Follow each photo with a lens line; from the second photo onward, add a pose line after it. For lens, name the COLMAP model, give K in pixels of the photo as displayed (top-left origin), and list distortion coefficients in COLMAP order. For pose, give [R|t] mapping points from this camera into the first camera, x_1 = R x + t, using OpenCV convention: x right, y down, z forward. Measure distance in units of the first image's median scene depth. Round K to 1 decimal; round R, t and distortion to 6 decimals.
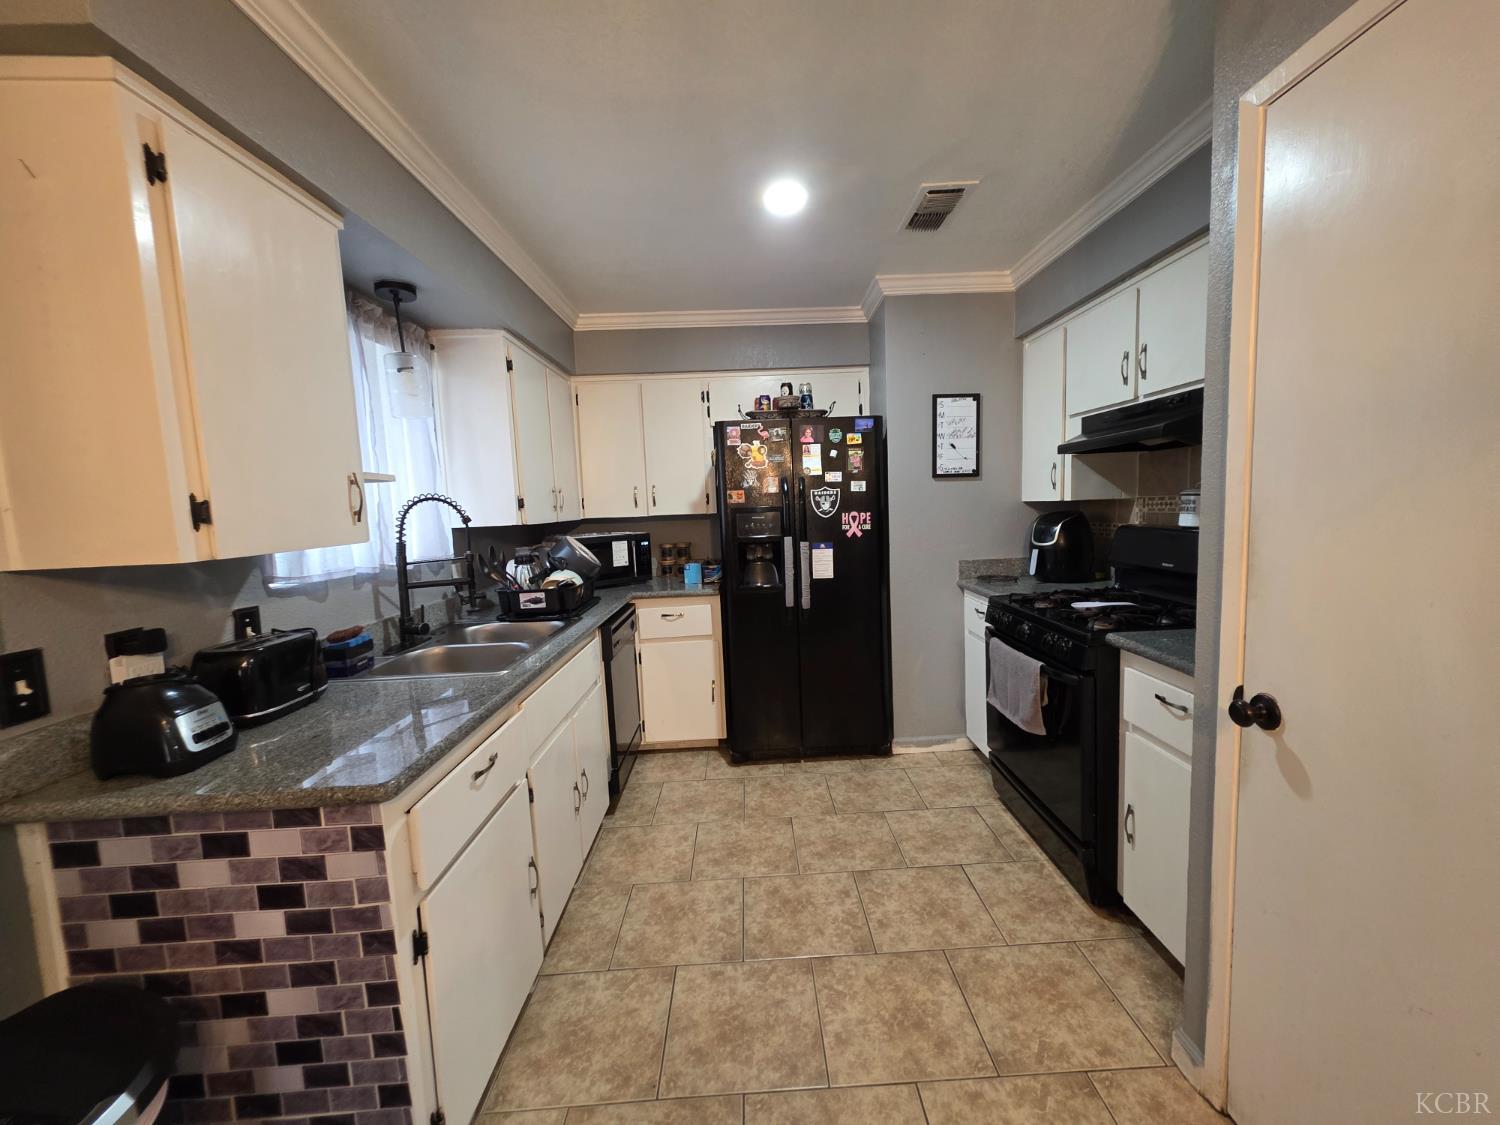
lens RADIAL K [[596.9, 0, 762.0], [0, 596.9, 559.0], [0, 0, 1]] dist [0.000766, -0.000208]
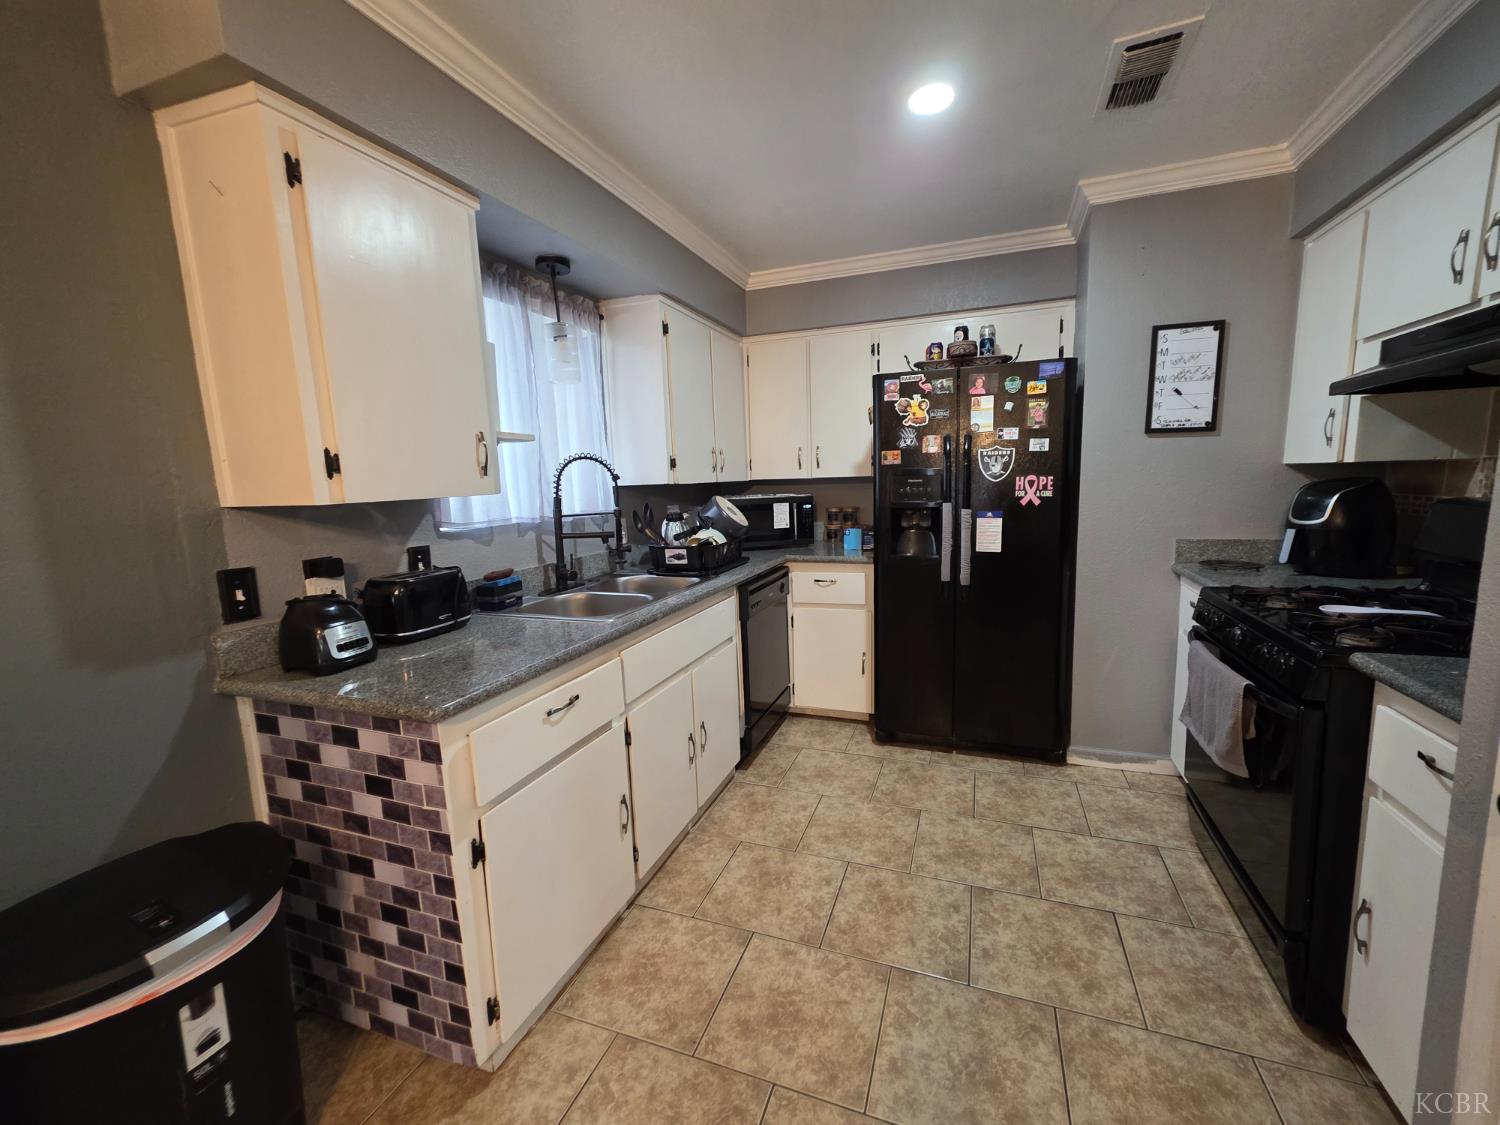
lens RADIAL K [[596.9, 0, 761.5], [0, 596.9, 558.8], [0, 0, 1]] dist [0.000766, -0.000208]
pose [[0.928885, 0.061753, -0.365185, 0.144374], [-0.041107, 0.997100, 0.064051, 0.000547], [0.368081, -0.044484, 0.928729, 0.085595]]
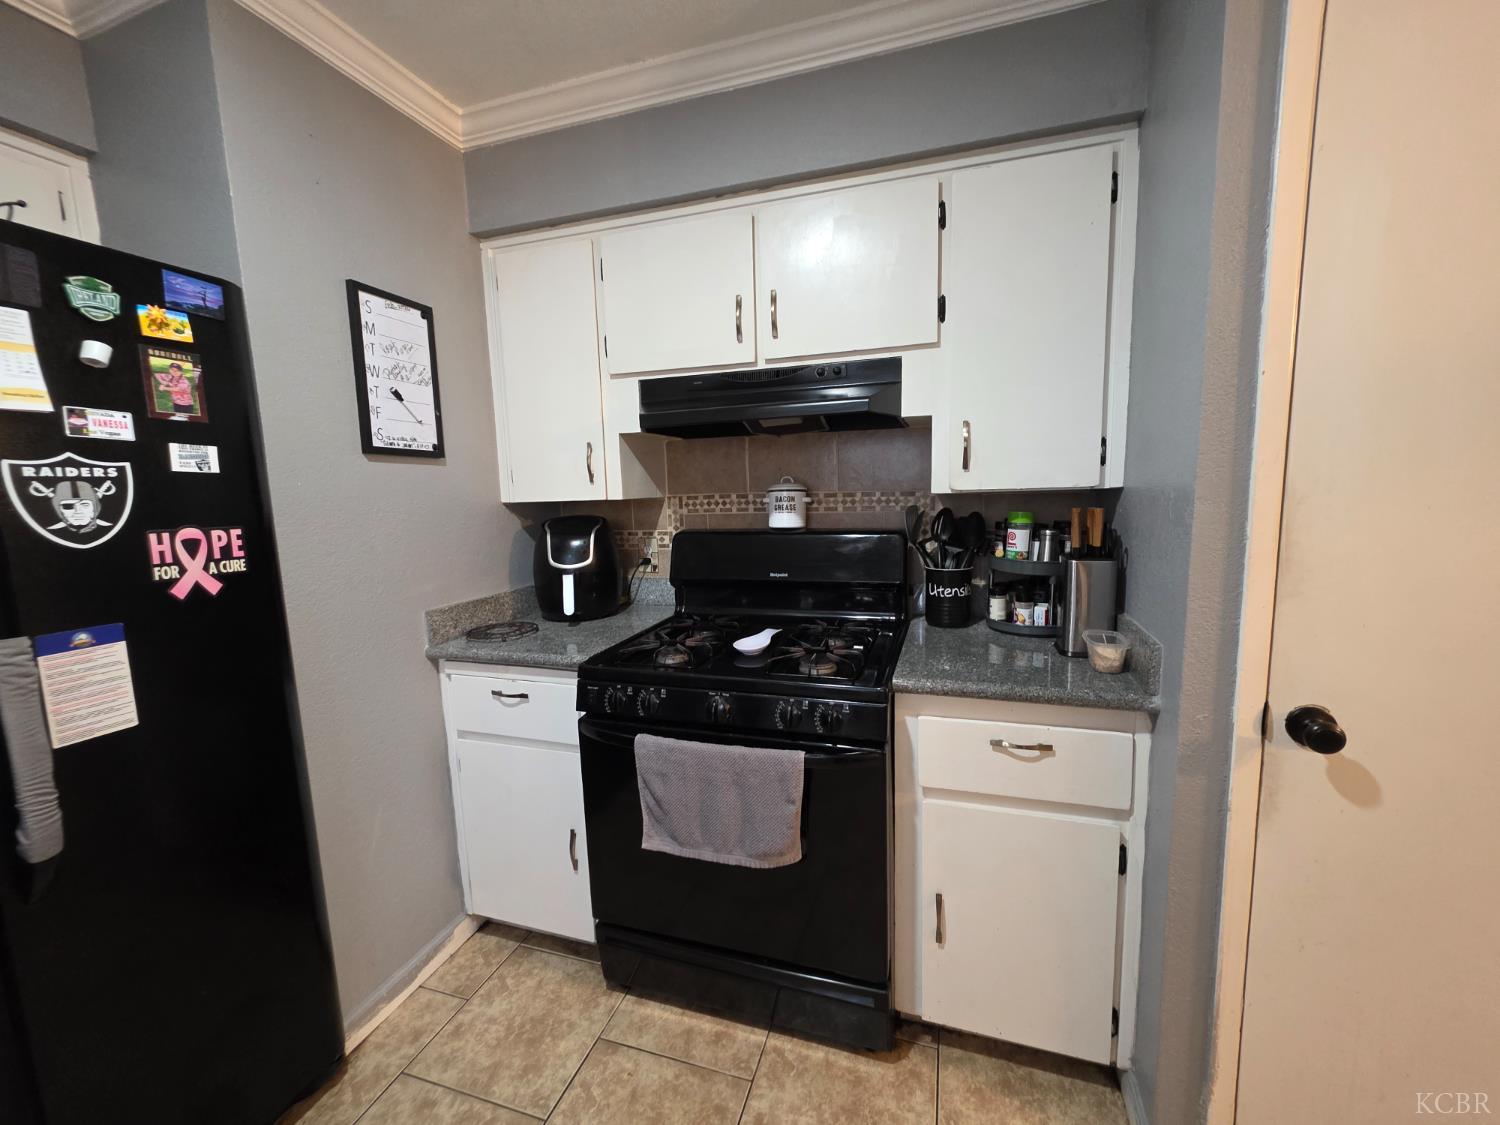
lens RADIAL K [[596.9, 0, 766.3], [0, 596.9, 557.9], [0, 0, 1]] dist [0.000766, -0.000208]
pose [[0.323332, -0.083249, 0.942617, -0.097958], [0.104876, 0.993139, 0.051737, -0.053985], [-0.940456, 0.082129, 0.329844, 0.690371]]
